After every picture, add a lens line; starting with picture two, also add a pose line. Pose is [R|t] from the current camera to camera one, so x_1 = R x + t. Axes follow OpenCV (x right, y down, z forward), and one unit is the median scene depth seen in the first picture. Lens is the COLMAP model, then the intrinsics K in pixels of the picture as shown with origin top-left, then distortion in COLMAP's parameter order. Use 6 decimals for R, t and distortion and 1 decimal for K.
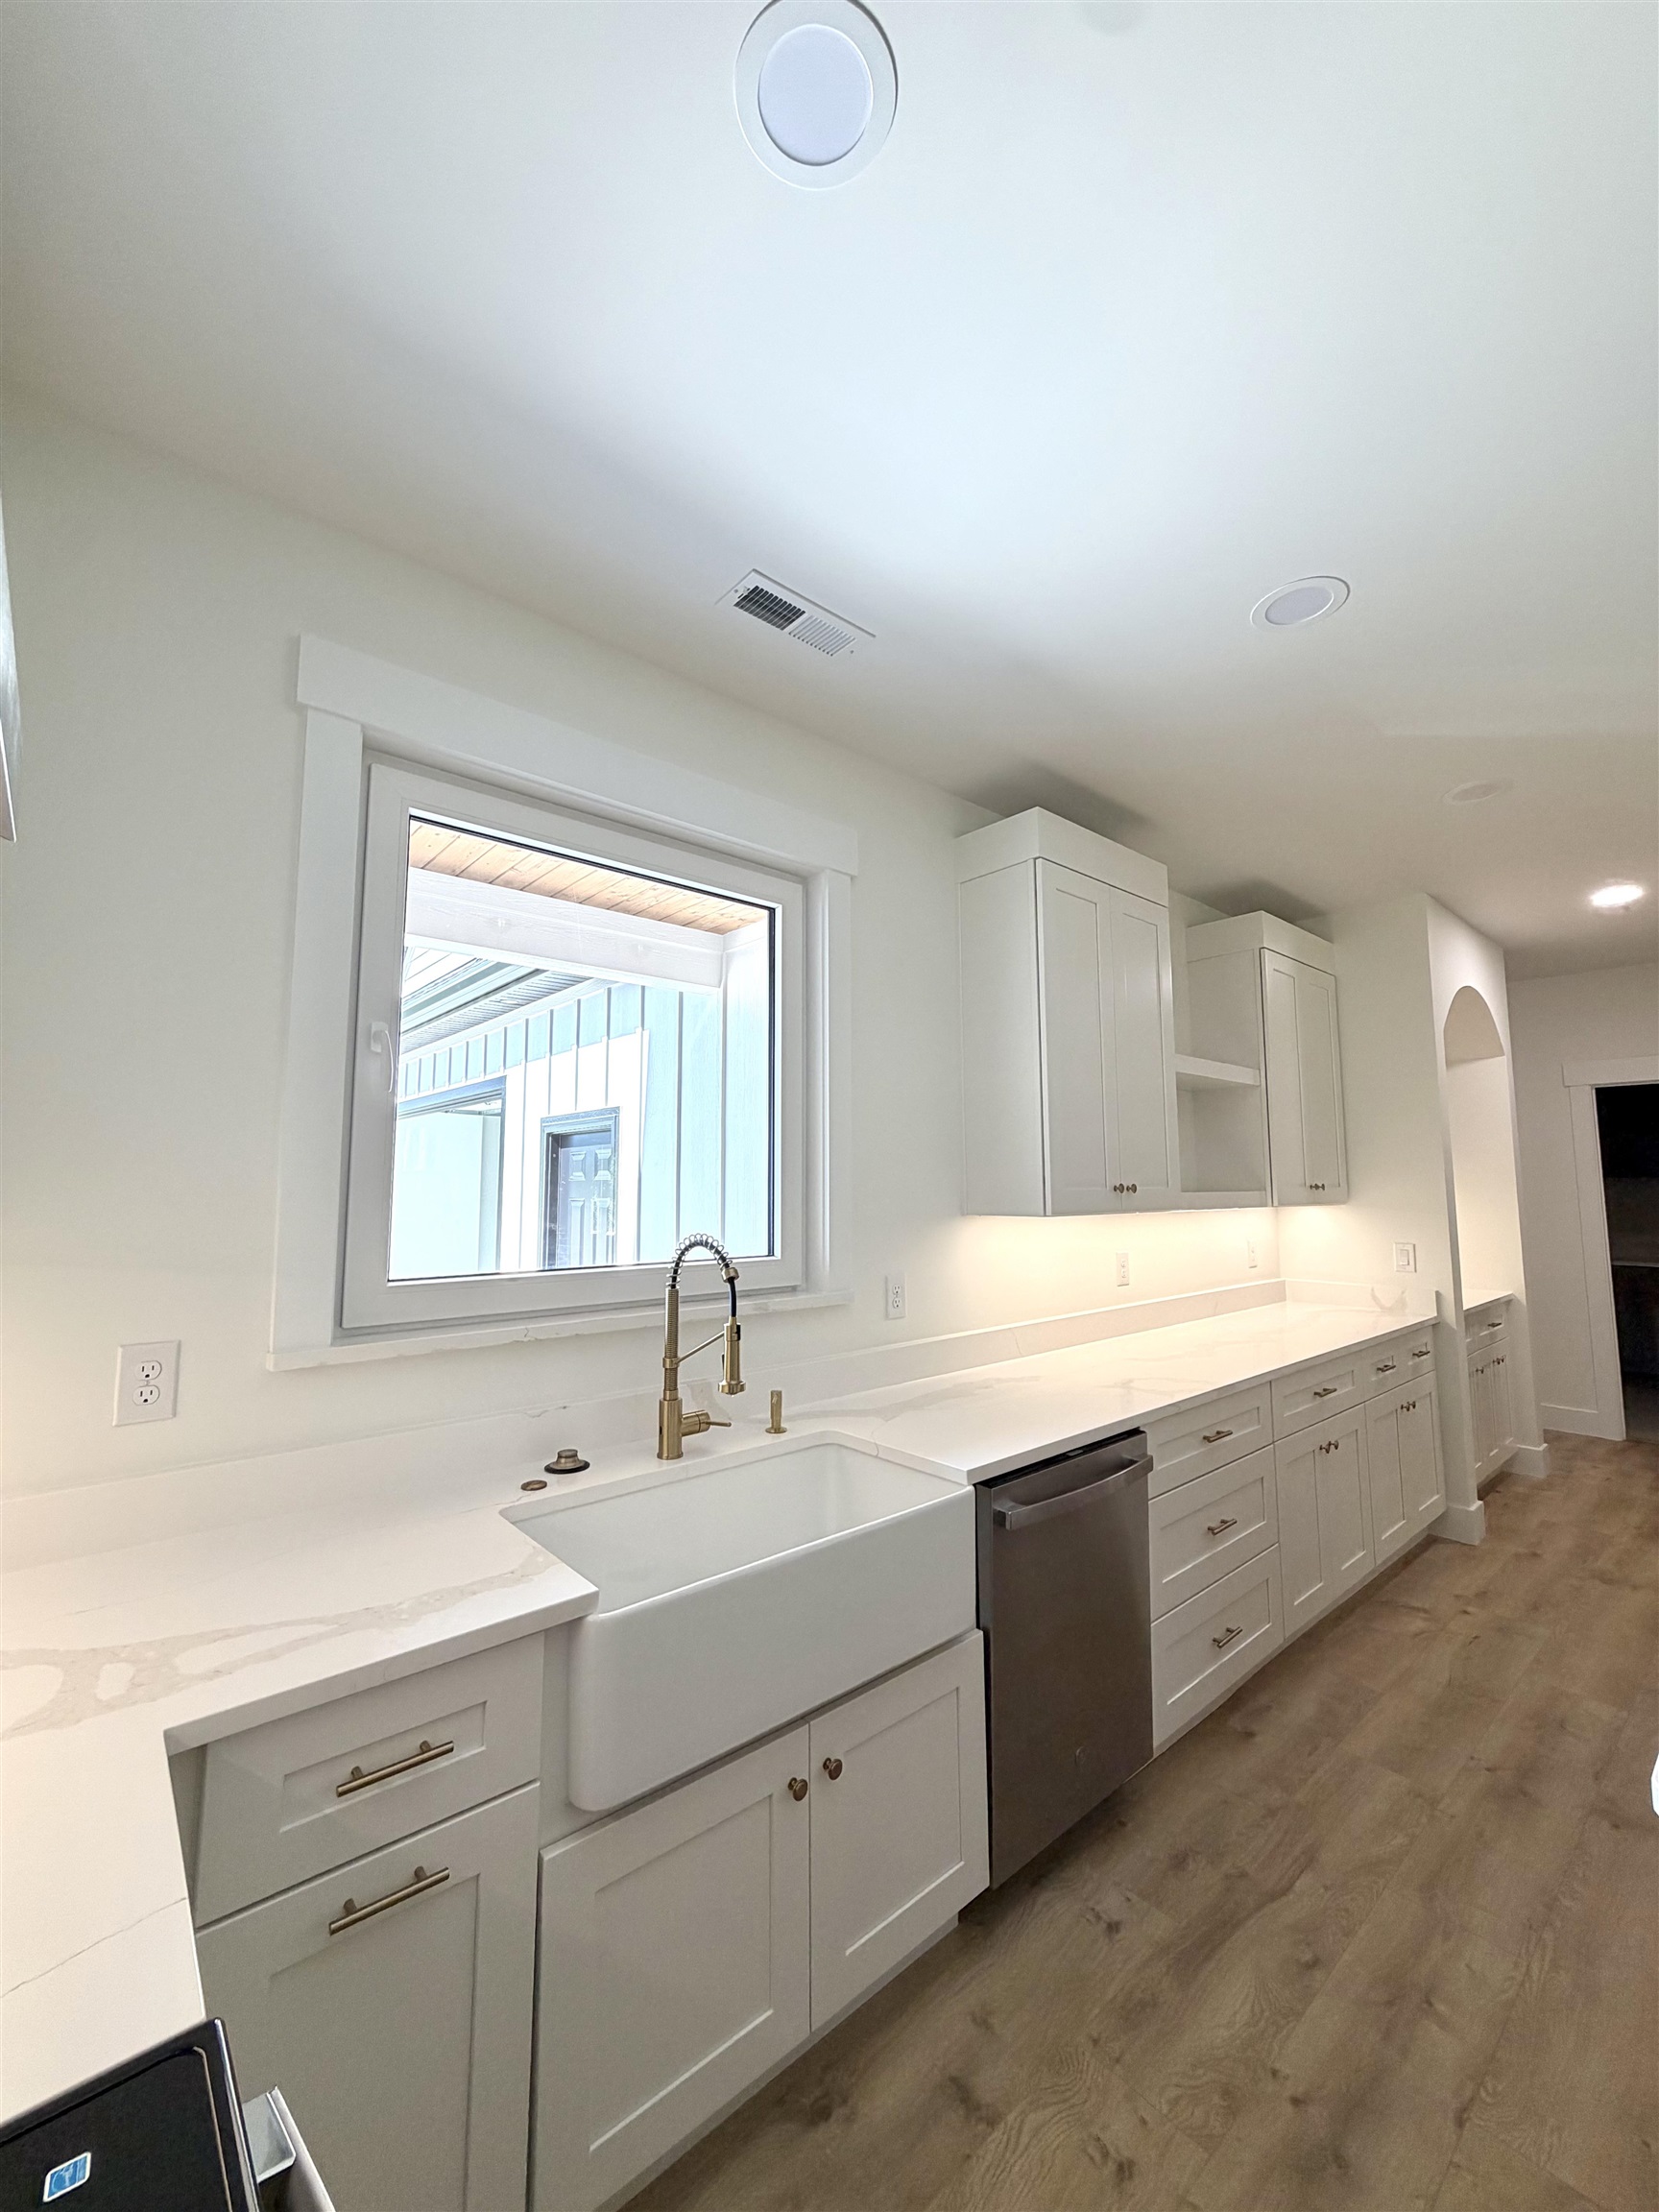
lens RADIAL K [[879.7, 0, 829.4], [0, 879.7, 1093.2], [0, 0, 1]] dist [-0.004977, -0.000376]
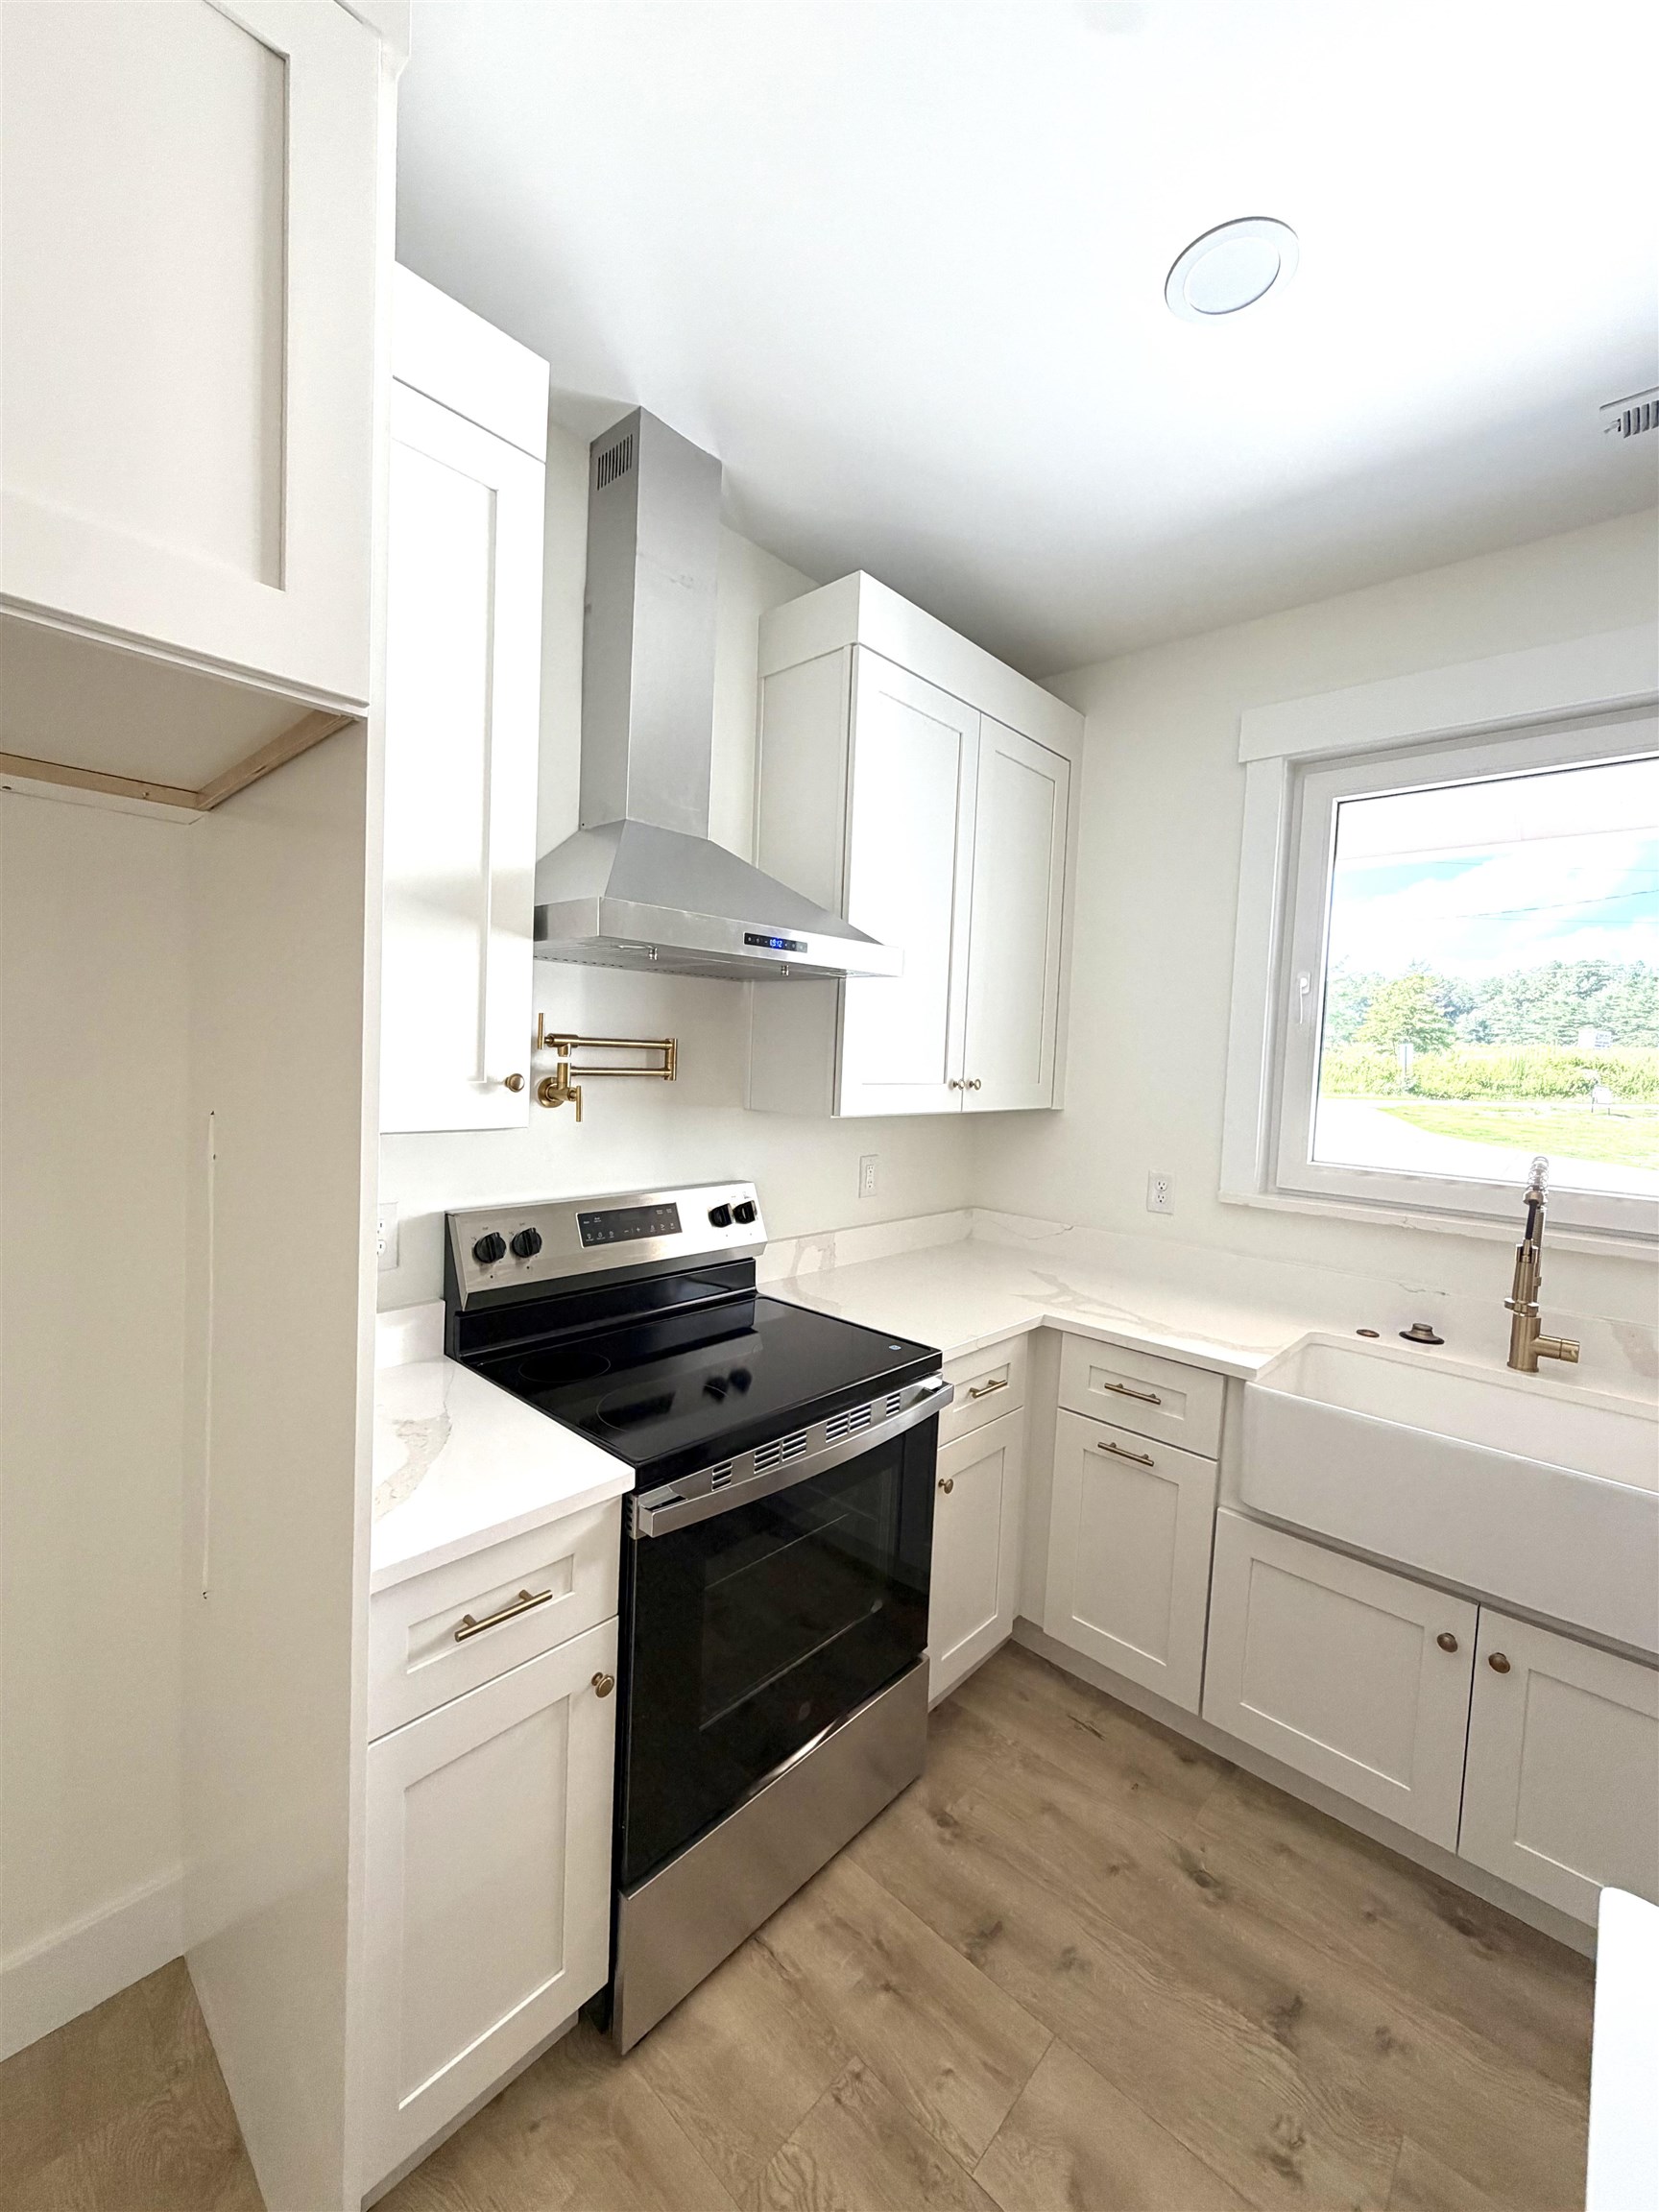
lens RADIAL K [[882.5, 0, 830.6], [0, 882.5, 1096.6], [0, 0, 1]] dist [-0.000441, 0.000211]
pose [[0.110384, 0.059504, -0.992106, 0.748024], [0.062682, 0.995802, 0.066700, -0.024938], [0.991910, -0.069550, 0.106191, 0.107271]]
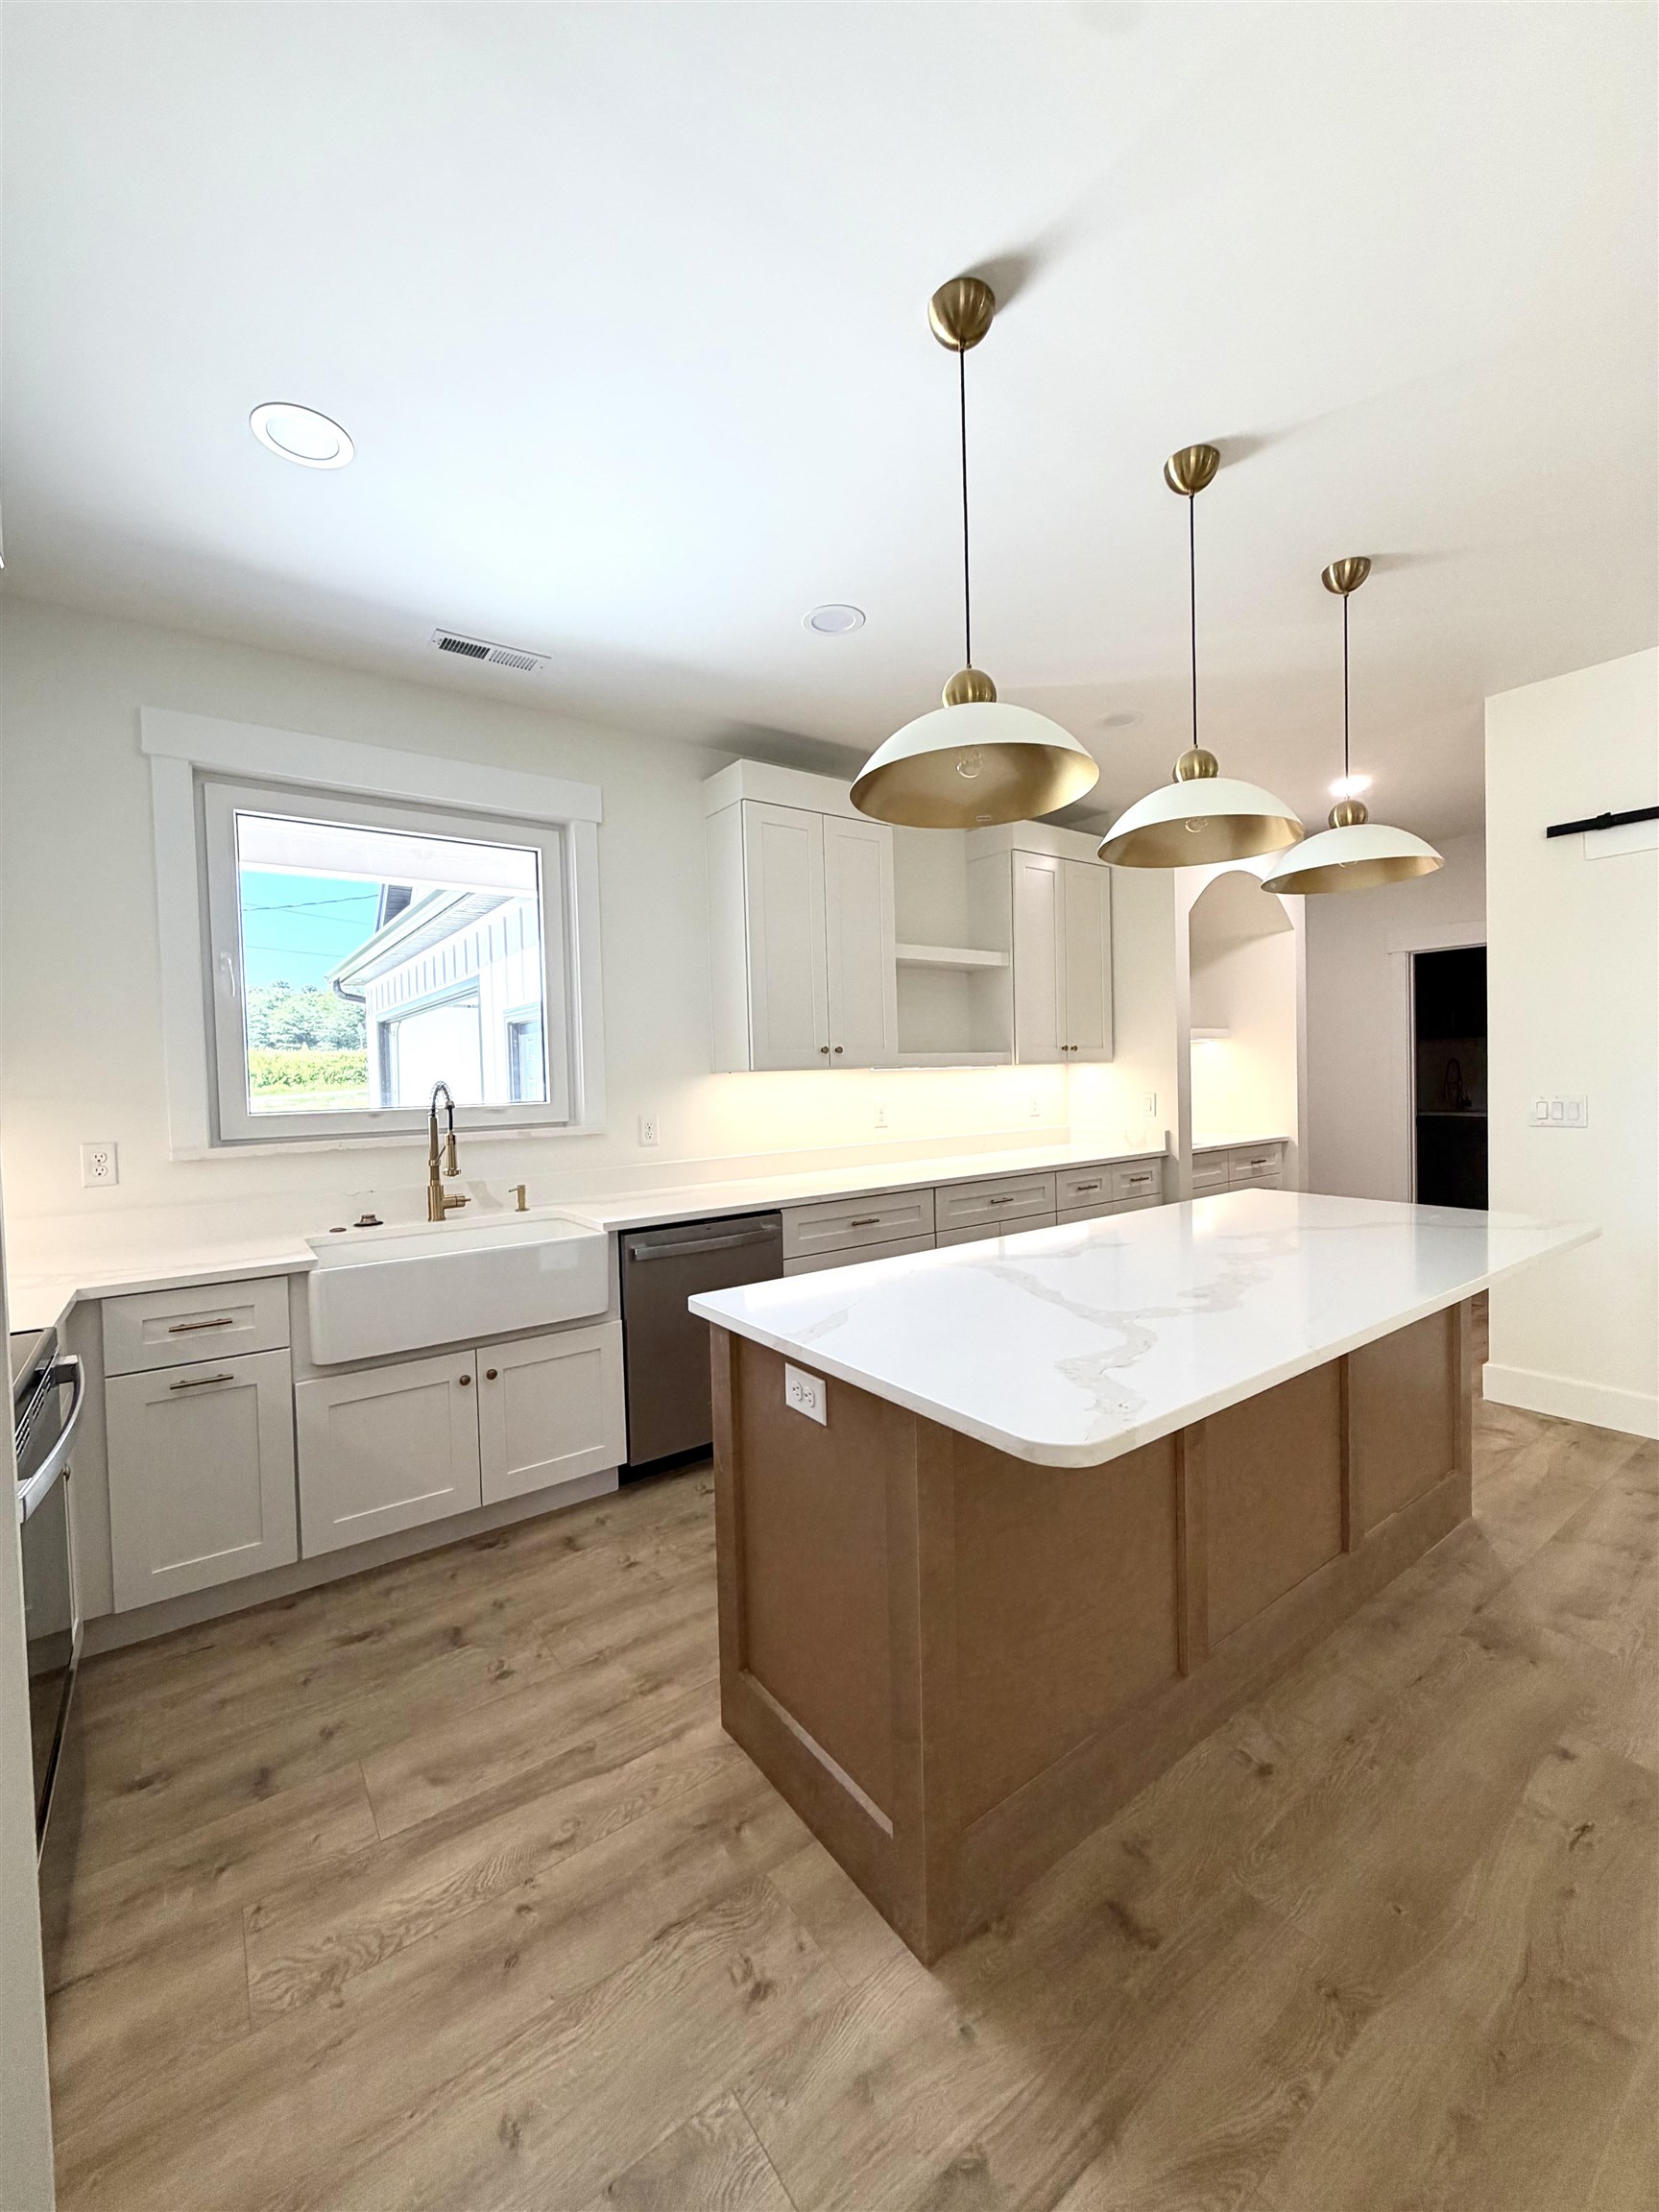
lens RADIAL K [[882.5, 0, 830.6], [0, 882.5, 1096.6], [0, 0, 1]] dist [-0.000441, 0.000211]
pose [[0.996214, -0.021172, -0.084313, 0.684249], [0.032313, 0.990582, 0.133052, -0.000712], [0.080702, -0.135273, 0.987516, -0.508749]]
